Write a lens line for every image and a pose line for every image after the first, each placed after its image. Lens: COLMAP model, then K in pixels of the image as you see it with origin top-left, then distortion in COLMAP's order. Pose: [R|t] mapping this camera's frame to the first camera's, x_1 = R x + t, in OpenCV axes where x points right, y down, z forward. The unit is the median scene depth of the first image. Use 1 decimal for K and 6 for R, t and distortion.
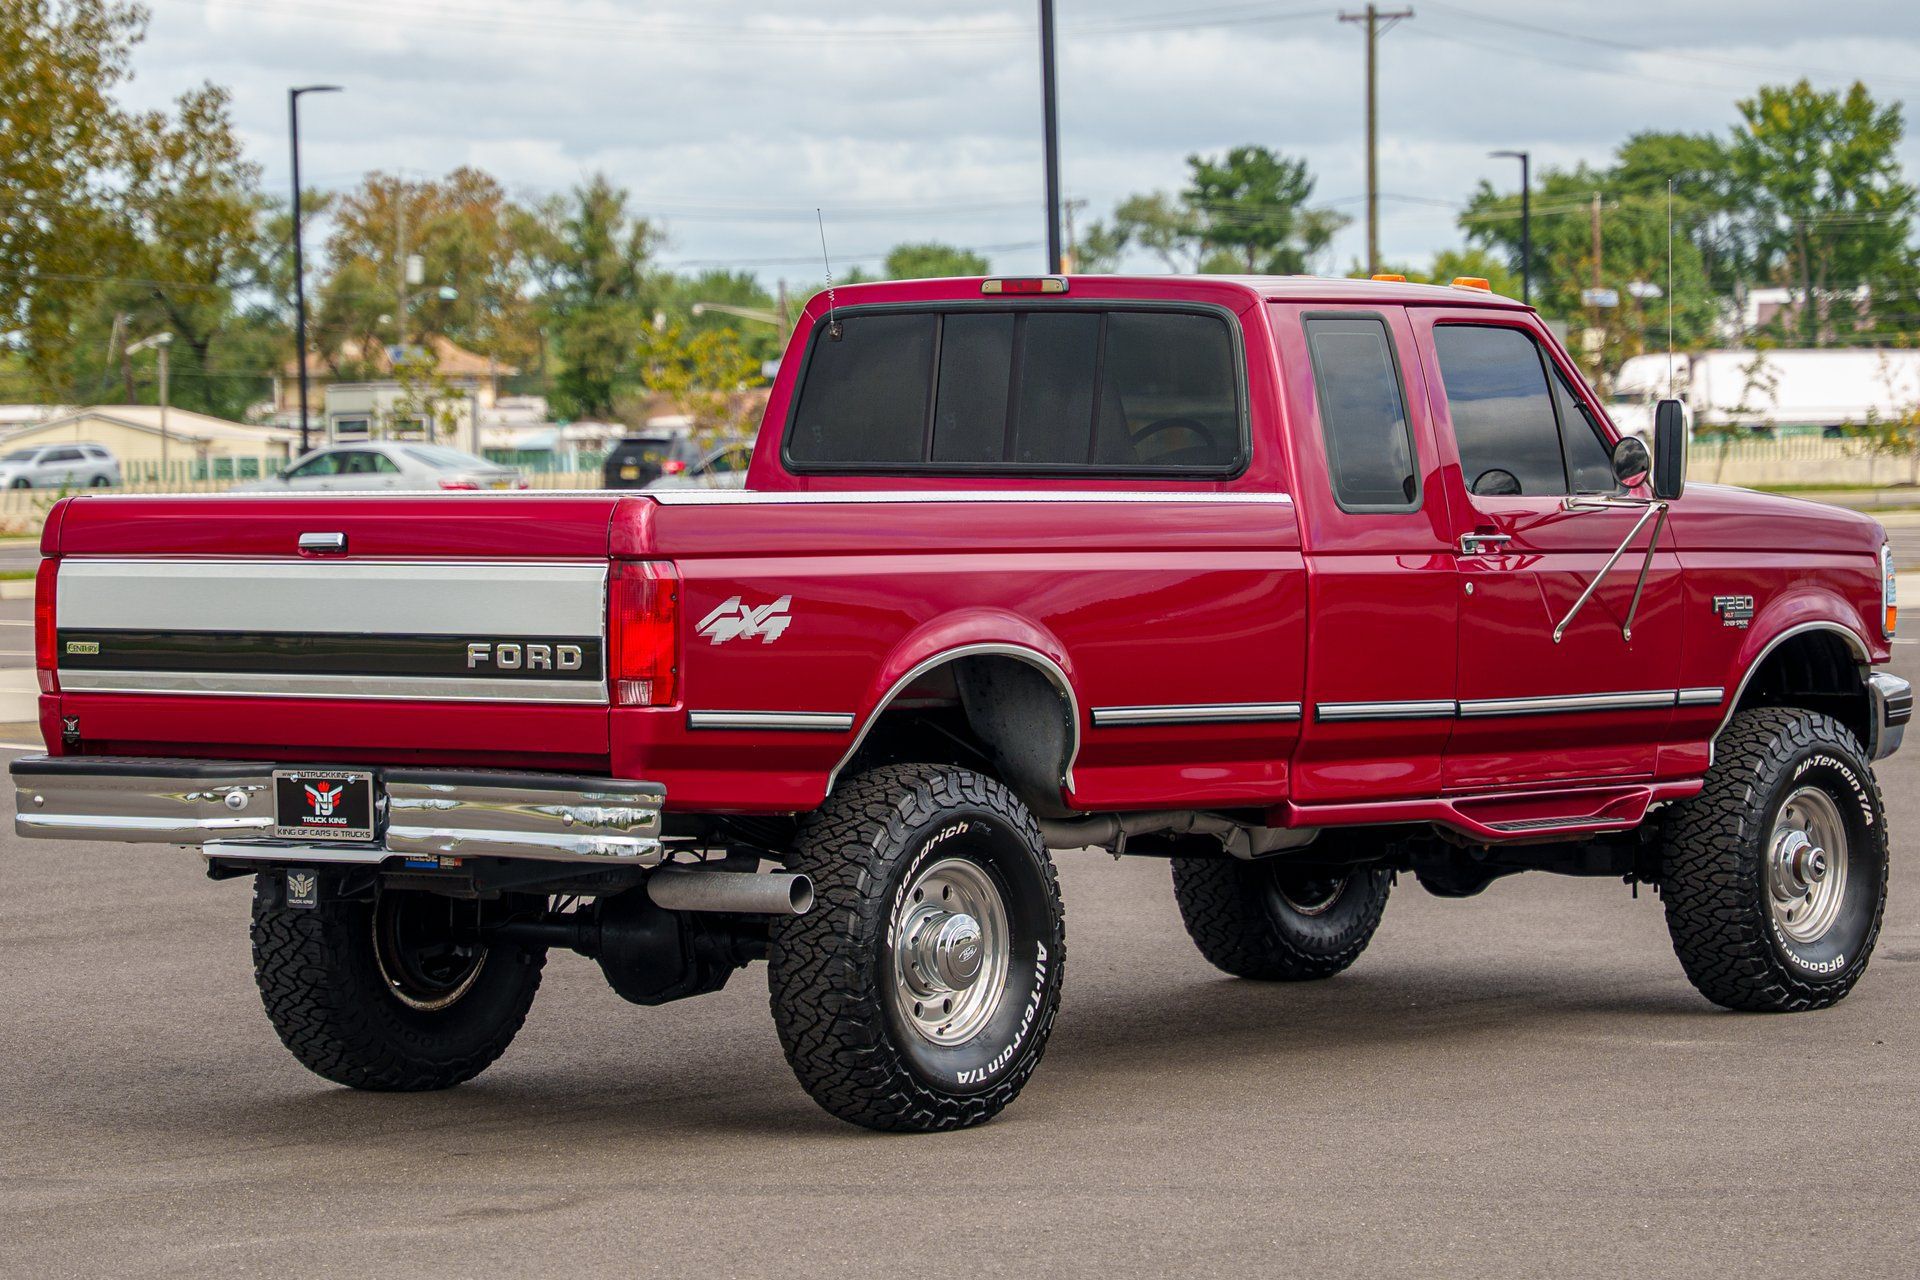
lens RADIAL K [[6308.1, 0, 960.8], [0, 6308.1, 647.4], [0, 0, 1]] dist [0.220184, 1.285010]
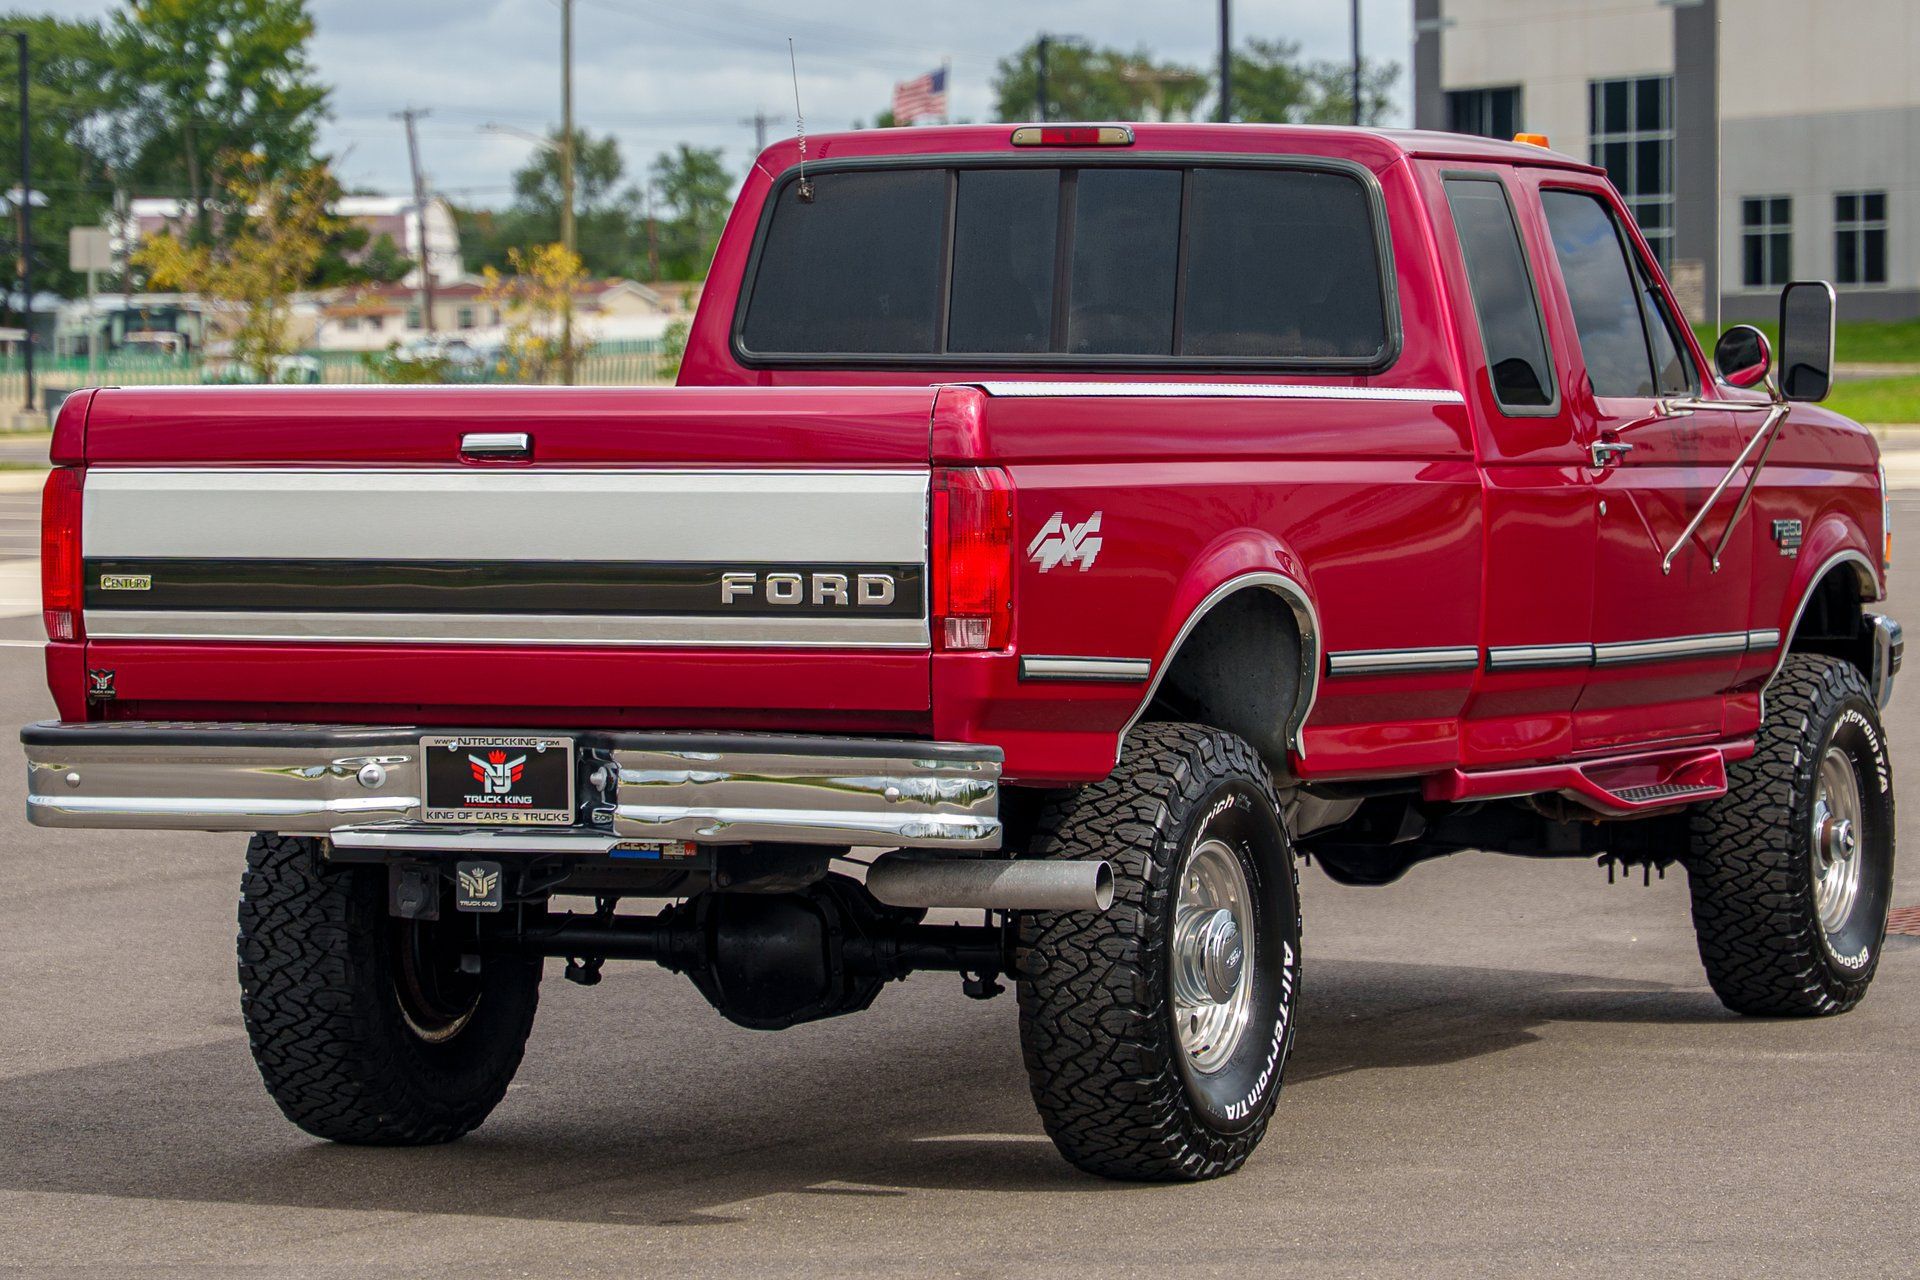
lens RADIAL K [[7300.2, 0, 963.0], [0, 7300.2, 637.4], [0, 0, 1]] dist [0.285899, -0.065912]
pose [[0.971001, -0.005434, 0.239015, -0.255794], [0.004709, 0.999982, 0.003605, 0.004122], [-0.239031, -0.002375, 0.971009, 0.103686]]
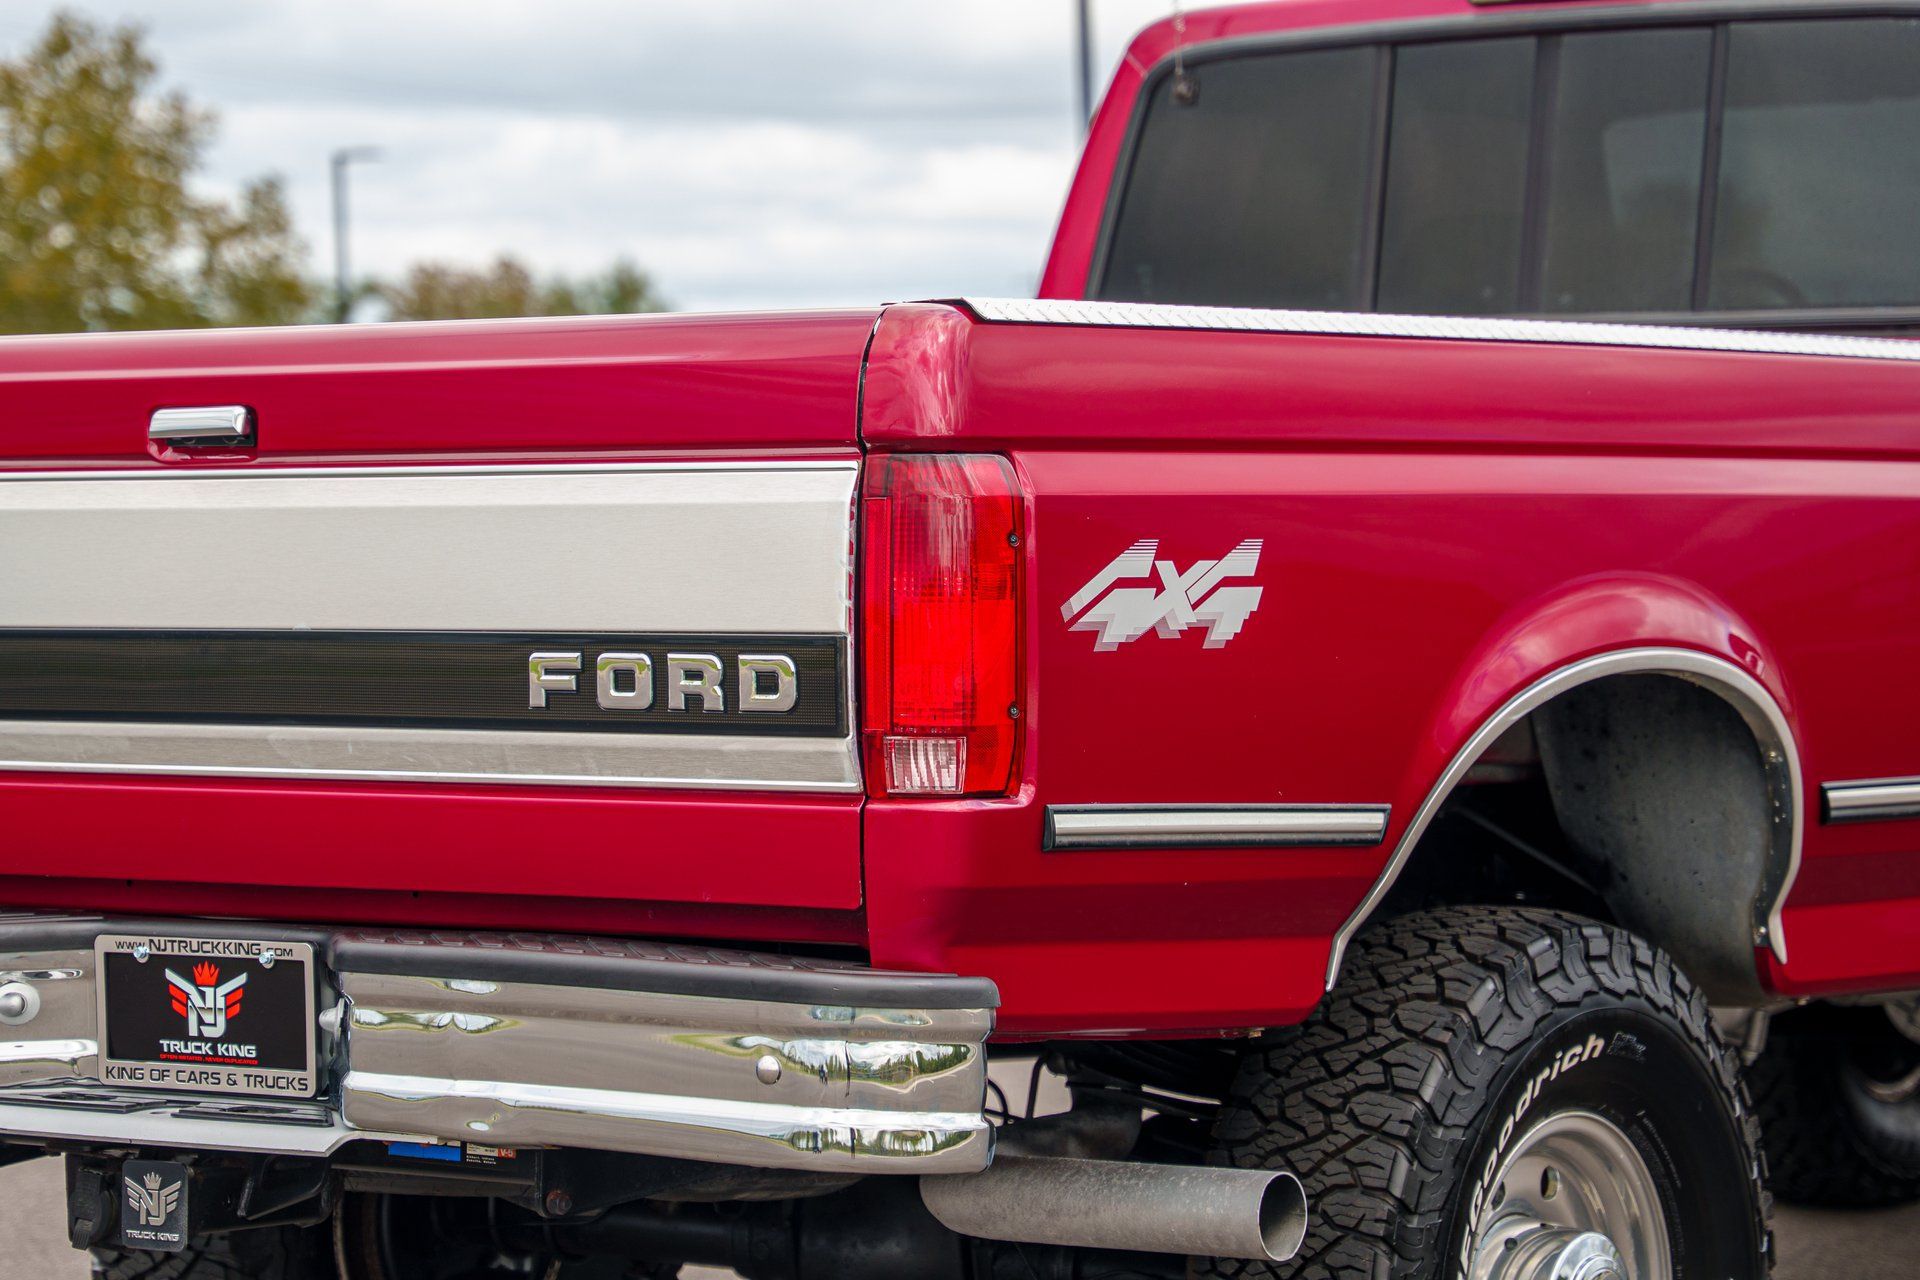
lens RADIAL K [[5537.2, 0, 938.8], [0, 5537.2, 651.4], [0, 0, 1]] dist [0.197403, 1.024818]
pose [[0.999990, -0.004298, 0.000822, -0.048056], [0.004301, 0.999983, -0.003898, 0.000922], [-0.000805, 0.003901, 0.999992, 0.593299]]
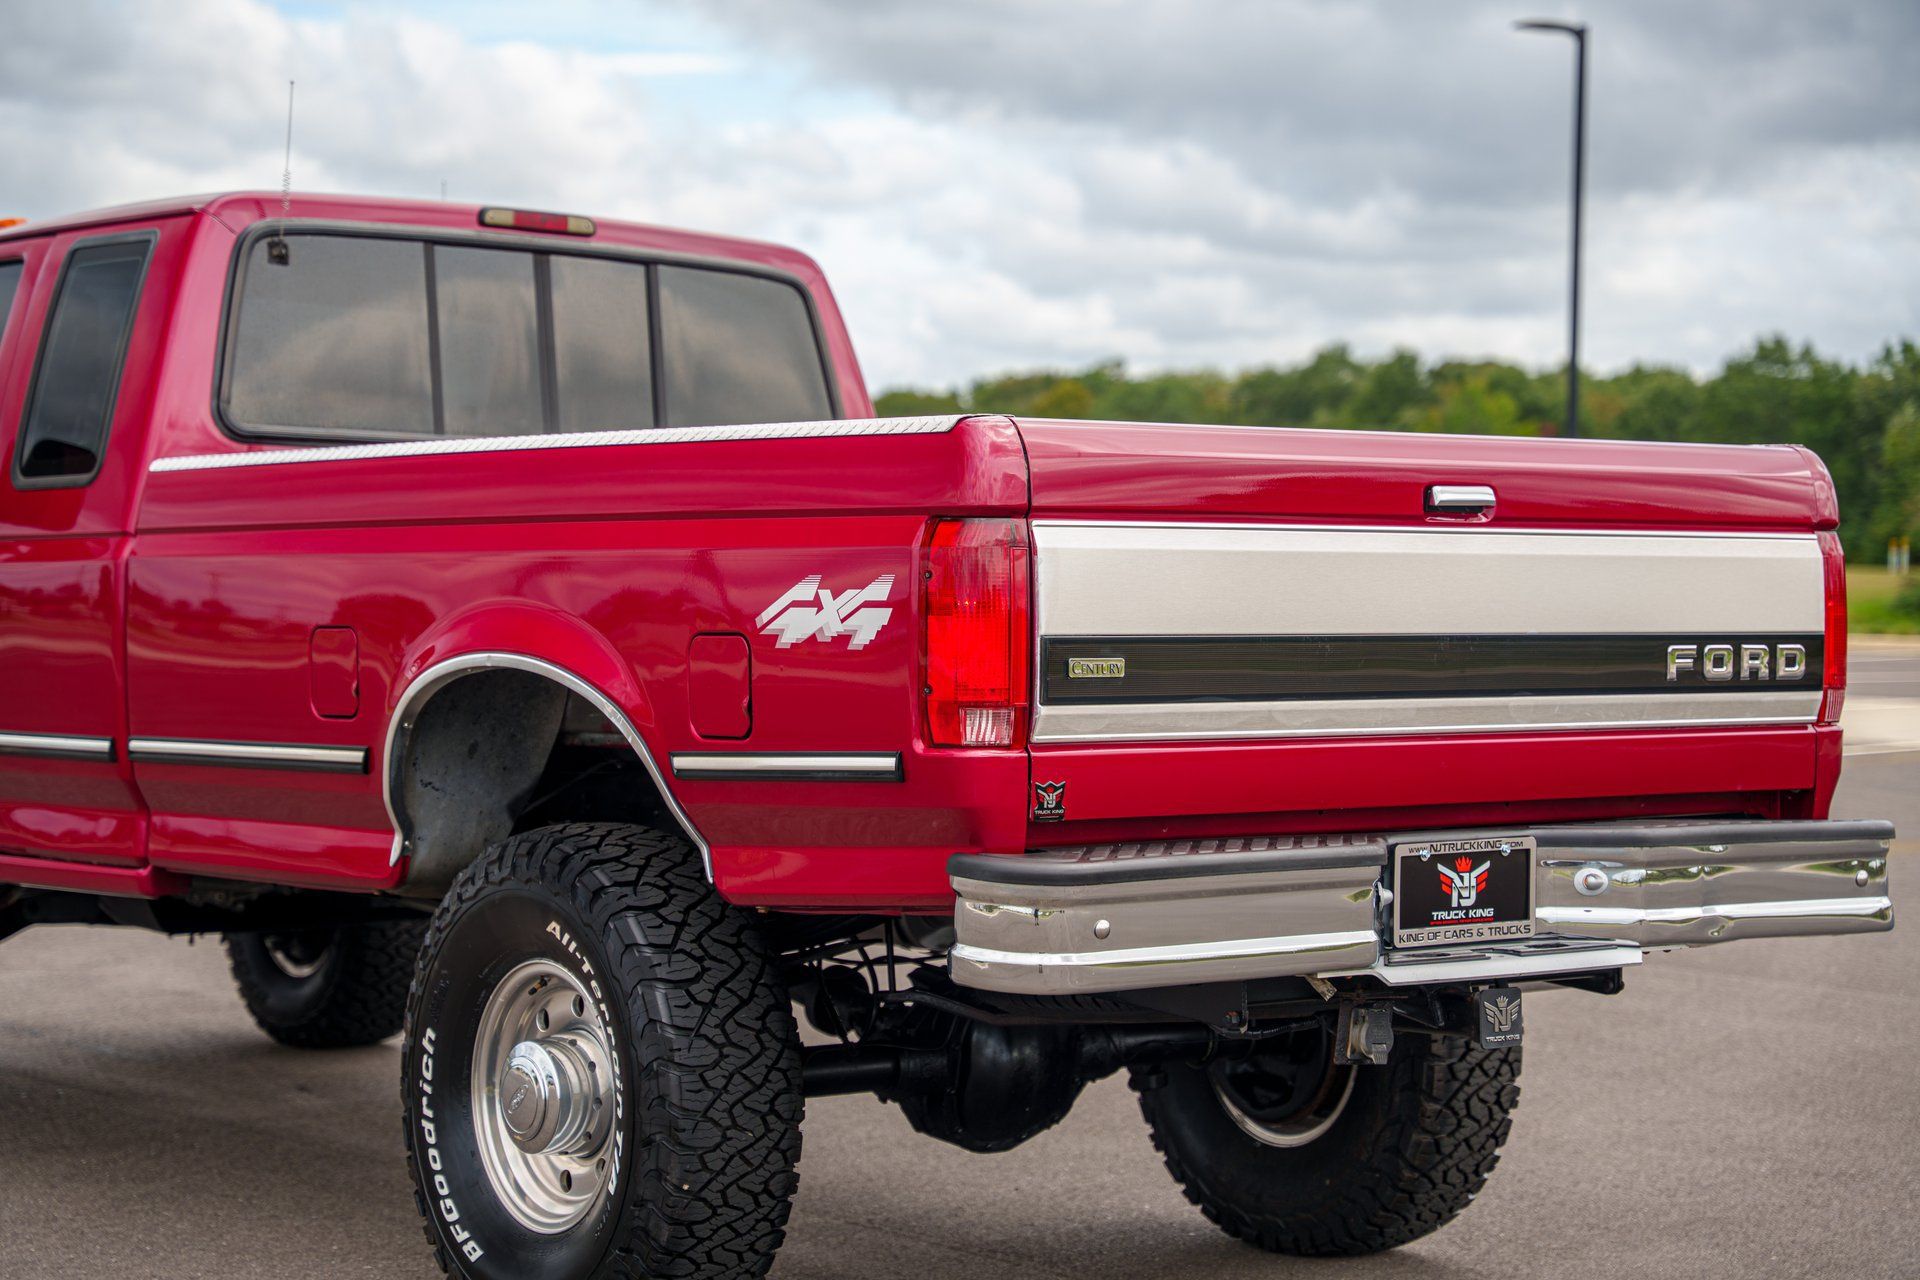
lens RADIAL K [[3618.4, 0, 964.2], [0, 3618.4, 672.9], [0, 0, 1]] dist [0.248043, 0.454651]
pose [[0.249595, -0.012986, 0.968263, -0.477334], [0.022328, 0.999721, 0.007652, -0.002360], [-0.968093, 0.019710, 0.249815, 0.934368]]
